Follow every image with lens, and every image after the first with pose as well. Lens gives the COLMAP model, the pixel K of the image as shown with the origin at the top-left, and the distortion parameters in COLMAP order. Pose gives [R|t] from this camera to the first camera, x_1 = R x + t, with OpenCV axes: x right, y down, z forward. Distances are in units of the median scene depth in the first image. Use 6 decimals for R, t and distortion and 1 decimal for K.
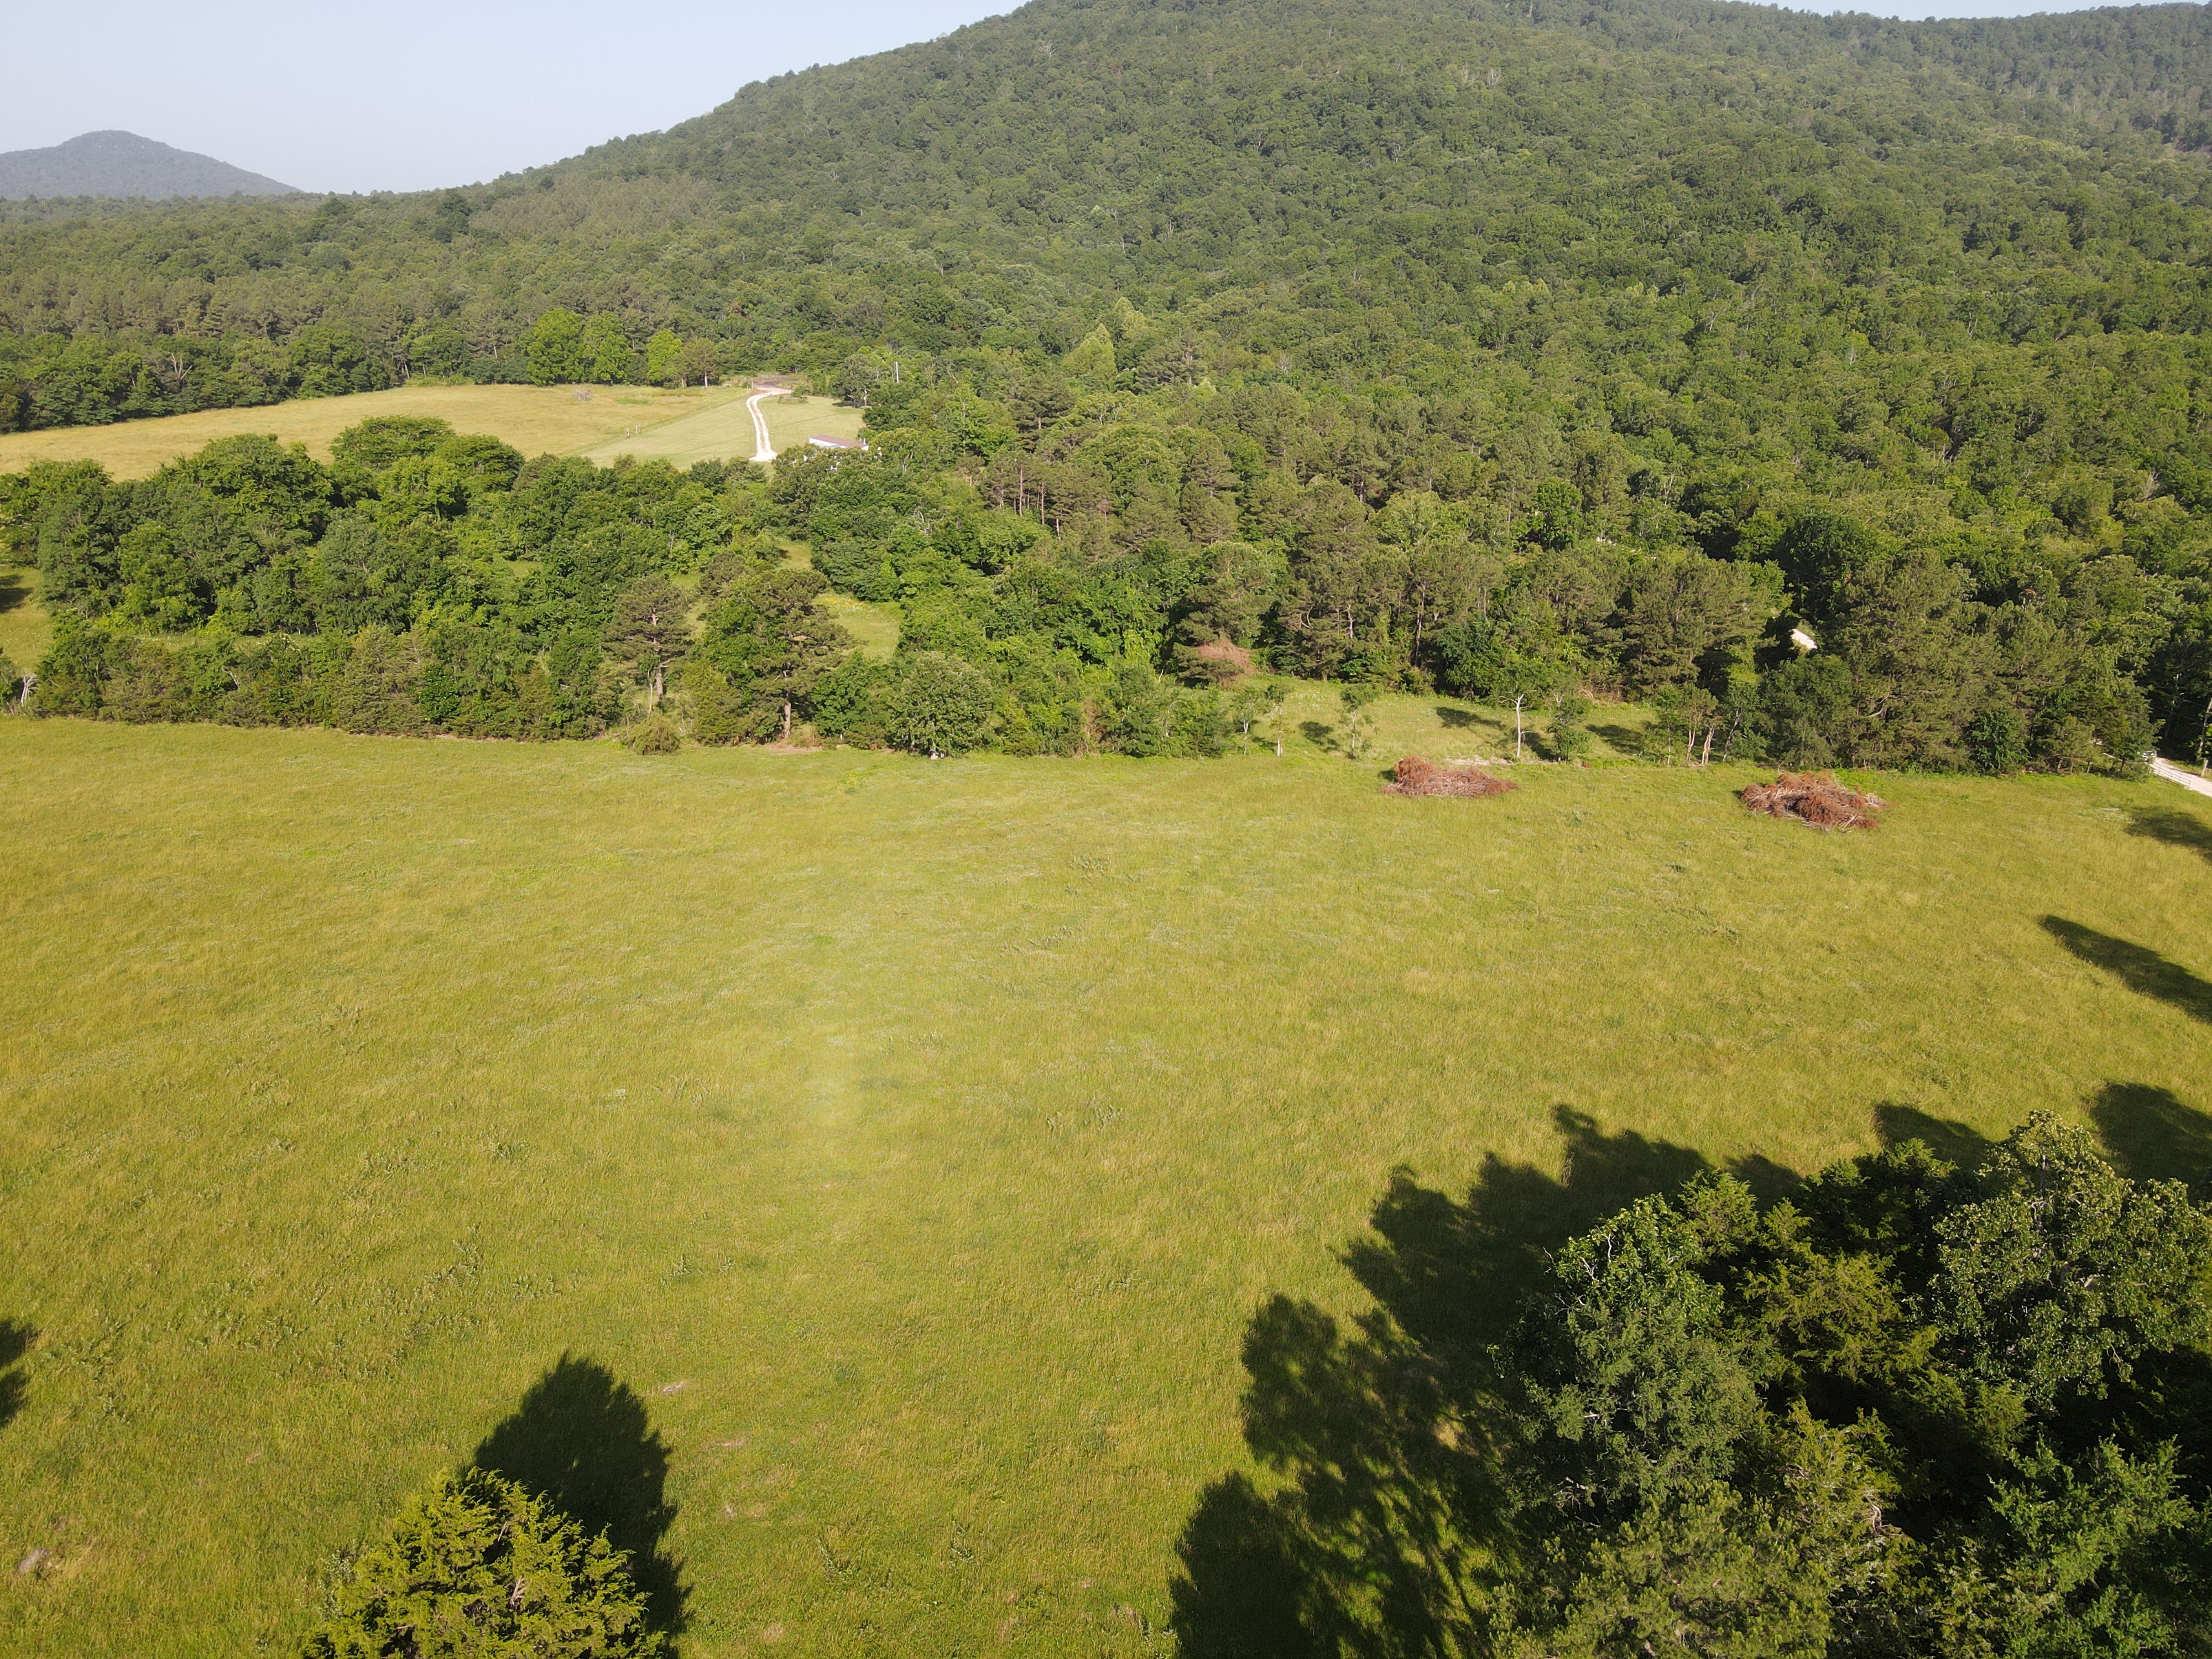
lens RADIAL K [[1629.4, 0, 1104.5], [0, 1629.4, 836.7], [0, 0, 1]] dist [0.006807, 0.013069]
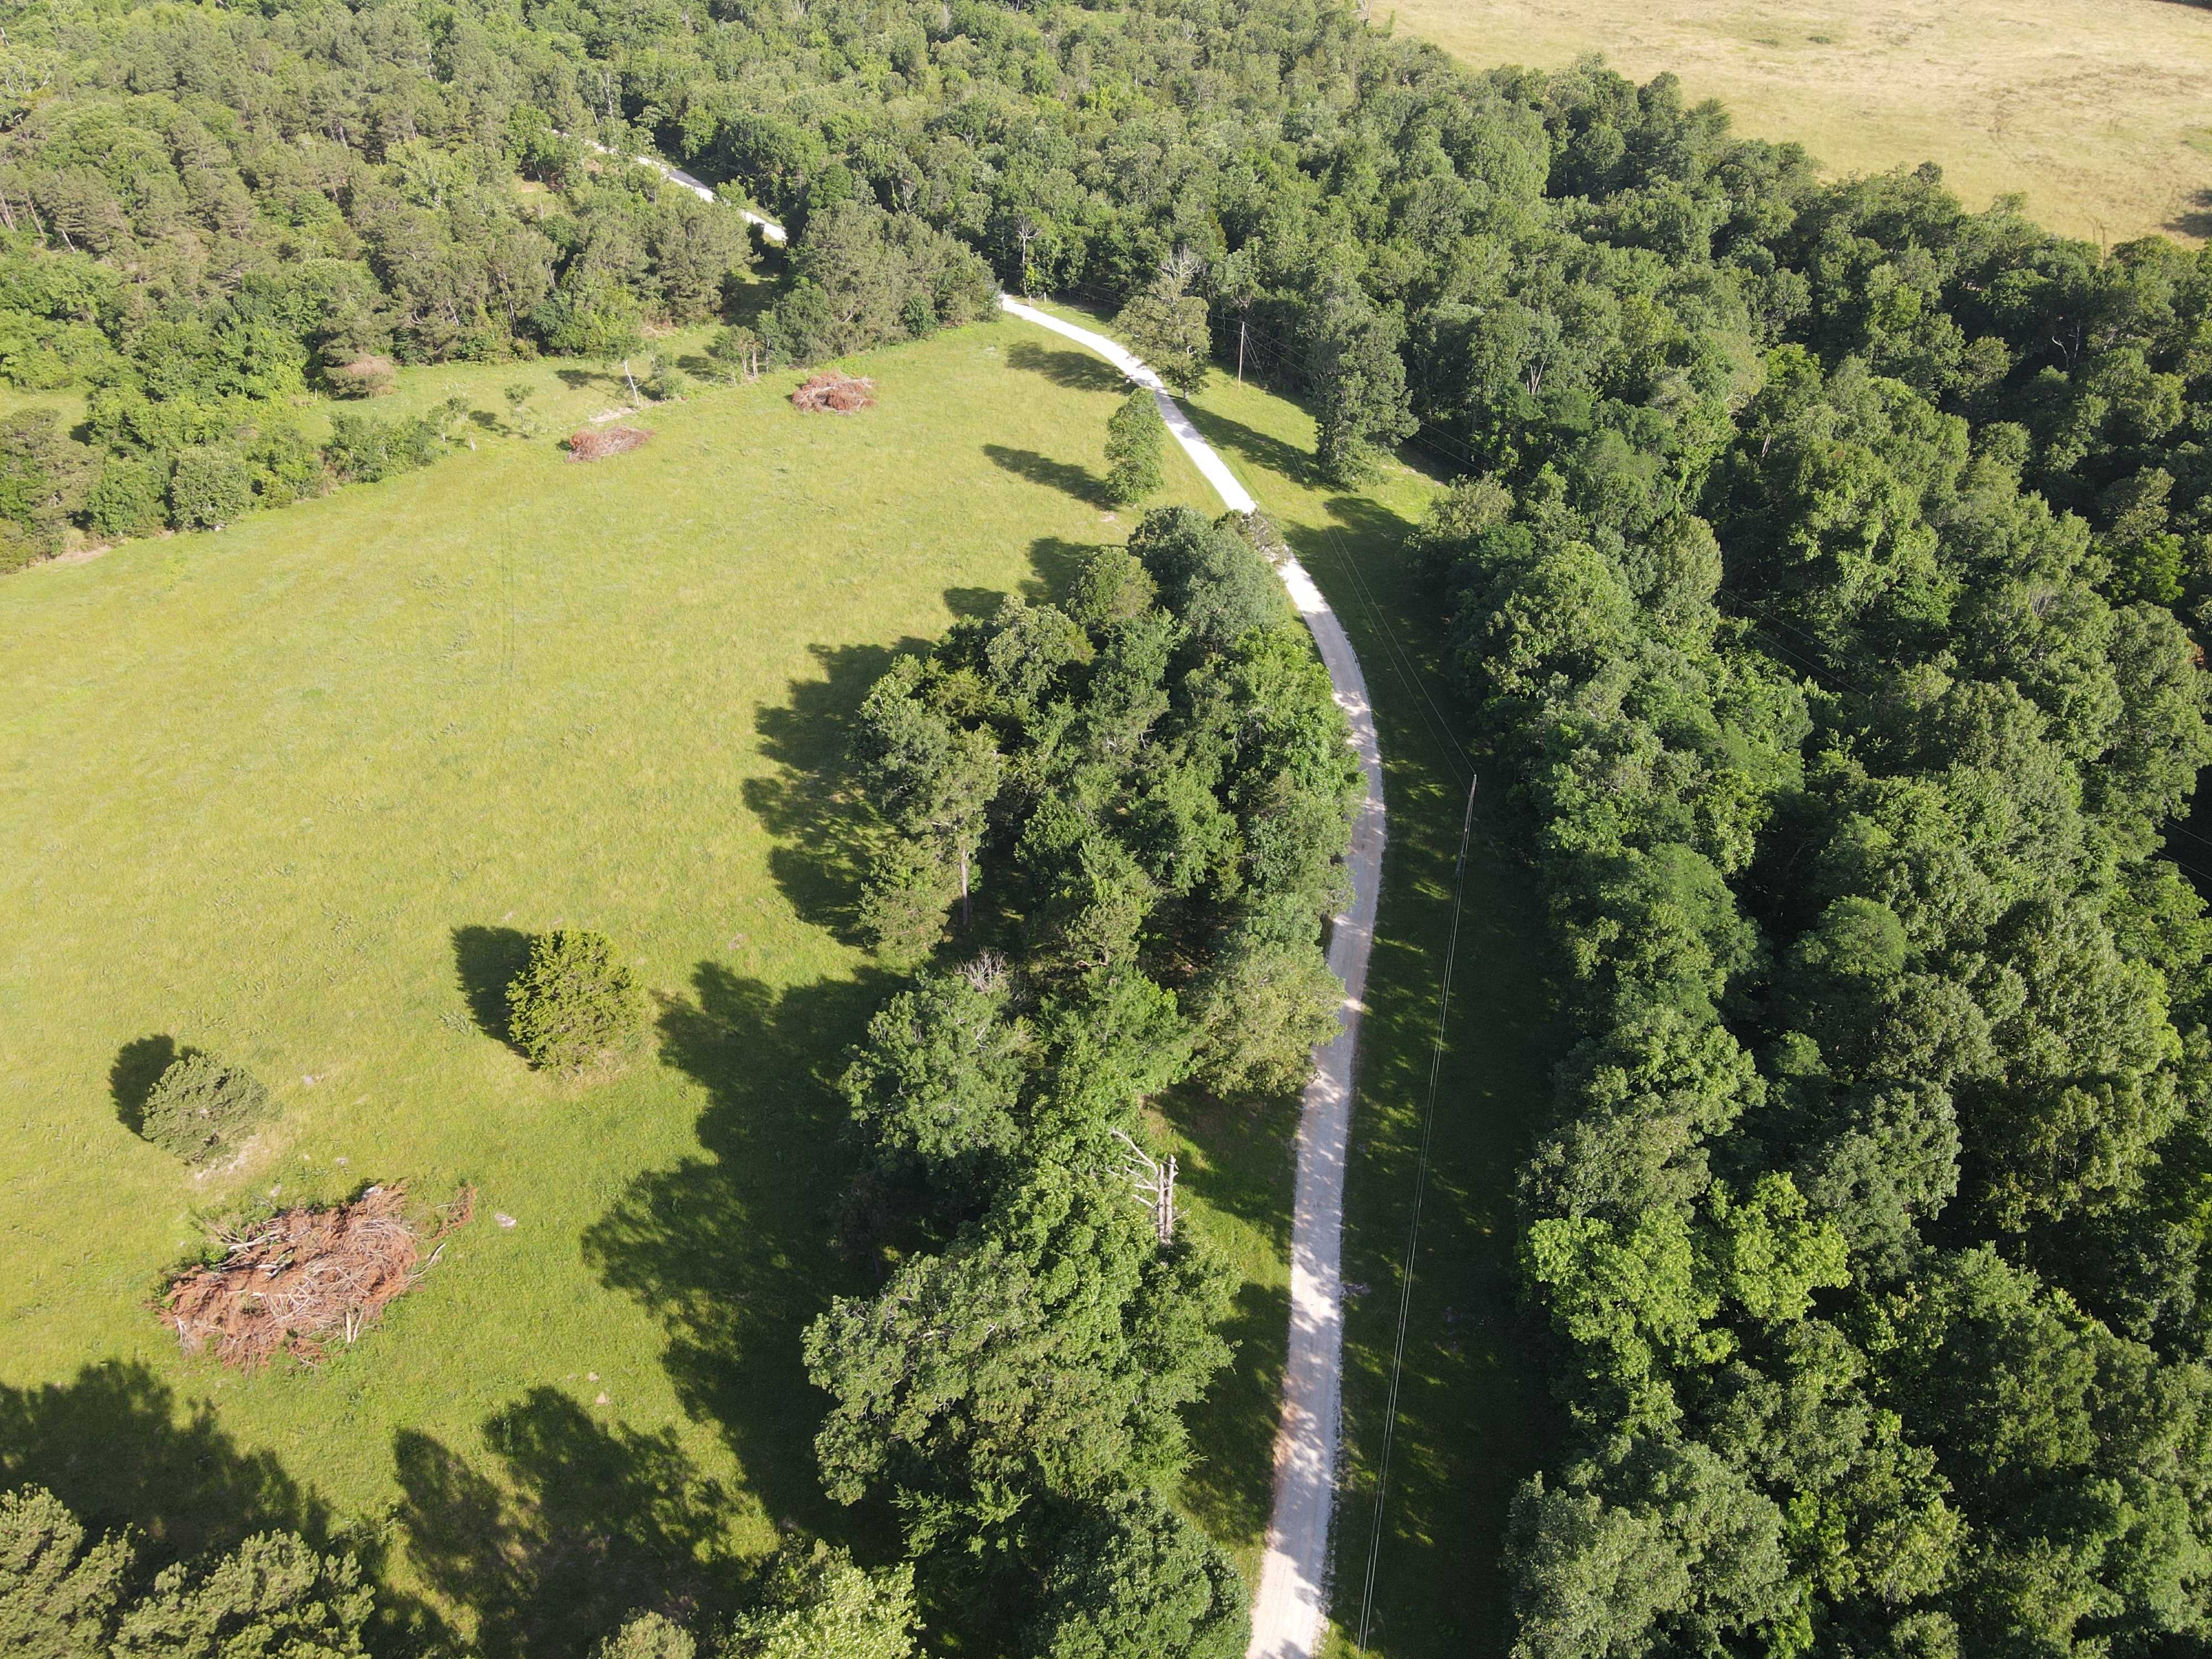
lens RADIAL K [[1629.4, 0, 1104.5], [0, 1629.4, 836.7], [0, 0, 1]] dist [0.006807, 0.013069]
pose [[0.791841, -0.388538, 0.471196, -0.618481], [0.222291, 0.901970, 0.370185, -0.373160], [-0.568836, -0.188385, 0.800585, -1.131251]]
